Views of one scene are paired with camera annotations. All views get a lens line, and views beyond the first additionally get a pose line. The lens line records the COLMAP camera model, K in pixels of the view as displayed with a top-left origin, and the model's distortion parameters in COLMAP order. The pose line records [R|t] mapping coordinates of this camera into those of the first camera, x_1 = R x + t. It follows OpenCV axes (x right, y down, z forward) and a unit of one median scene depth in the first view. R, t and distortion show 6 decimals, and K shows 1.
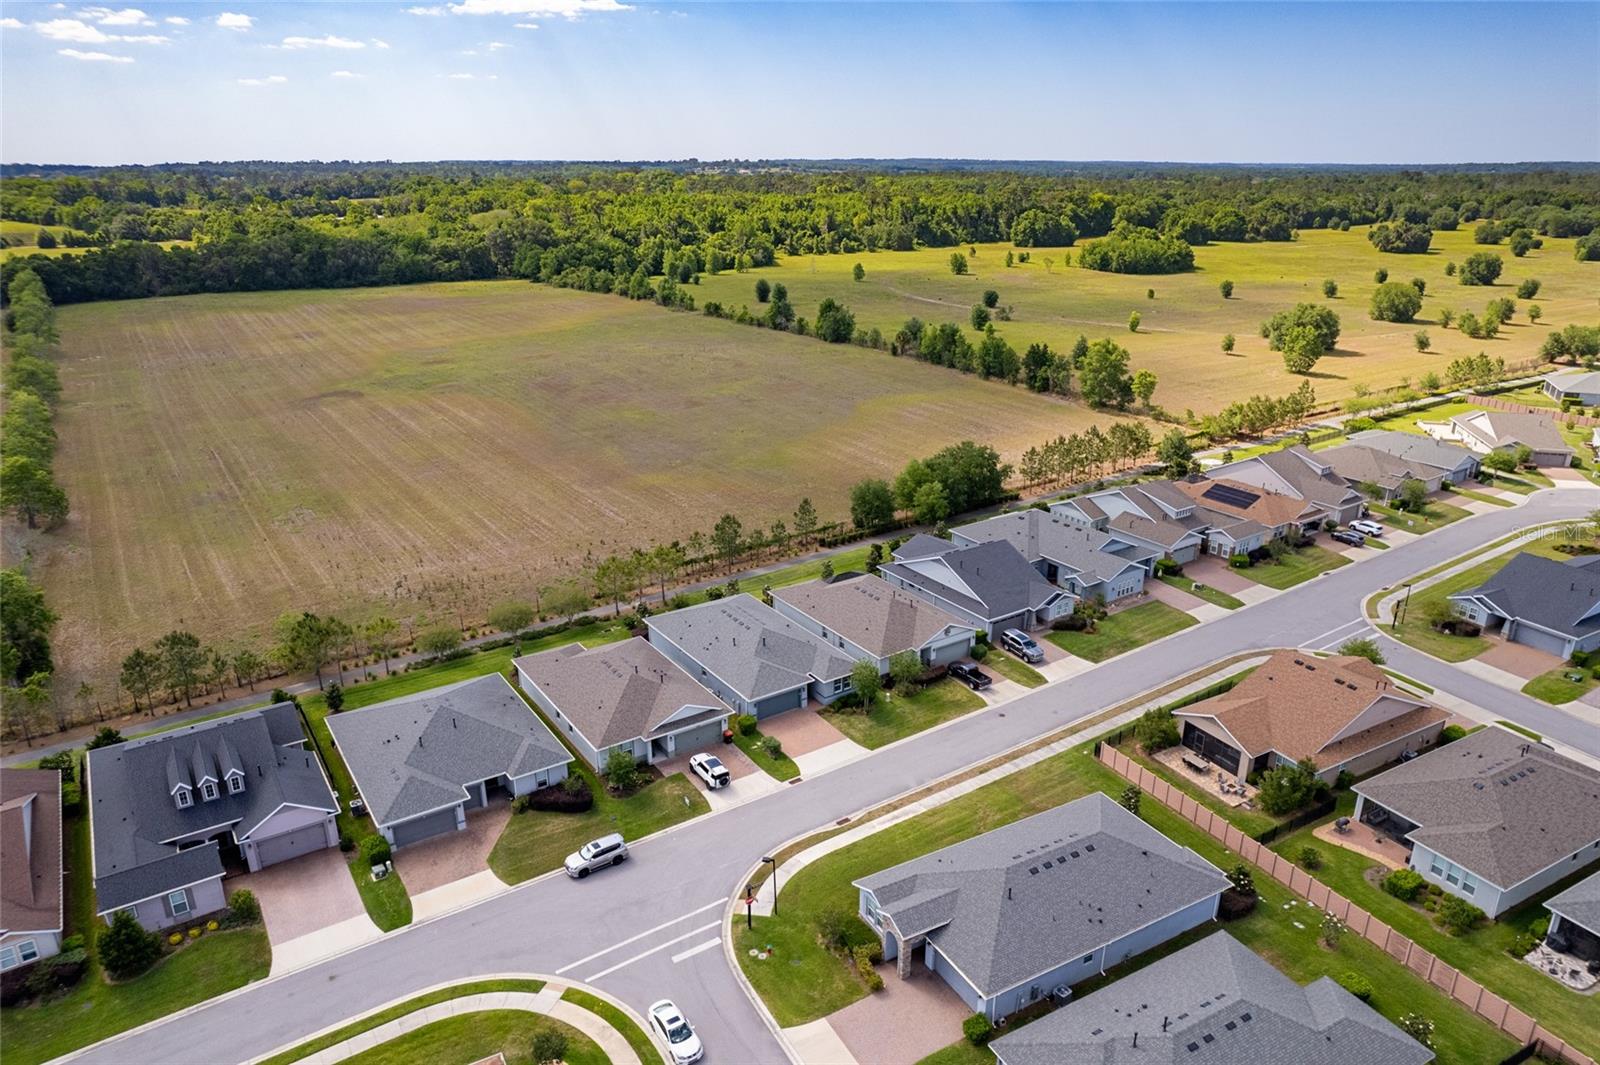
lens RADIAL K [[1048.7, 0, 806.3], [0, 1048.7, 538.7], [0, 0, 1]] dist [-0.081650, 0.076907]
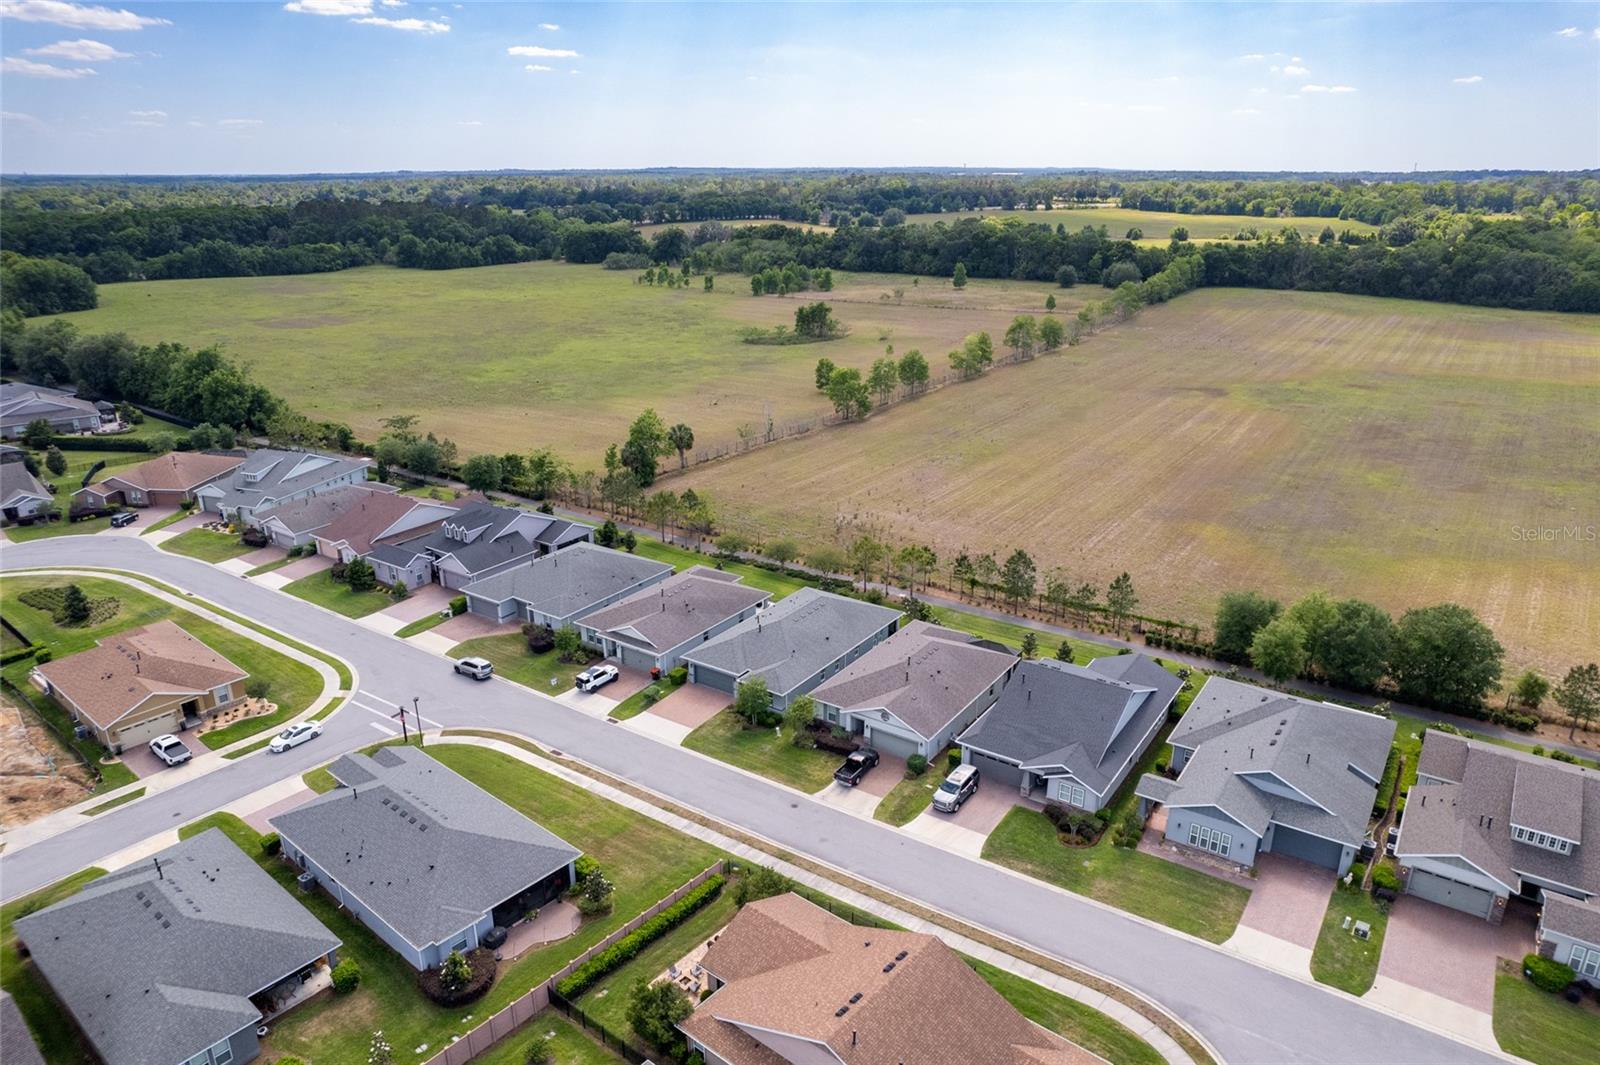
lens RADIAL K [[1048.7, 0, 806.3], [0, 1048.7, 538.7], [0, 0, 1]] dist [-0.081650, 0.076907]
pose [[0.364623, 0.311920, -0.877357, 0.578905], [-0.315529, 0.927869, 0.198747, -0.137245], [0.876066, 0.204364, 0.436742, 0.391689]]
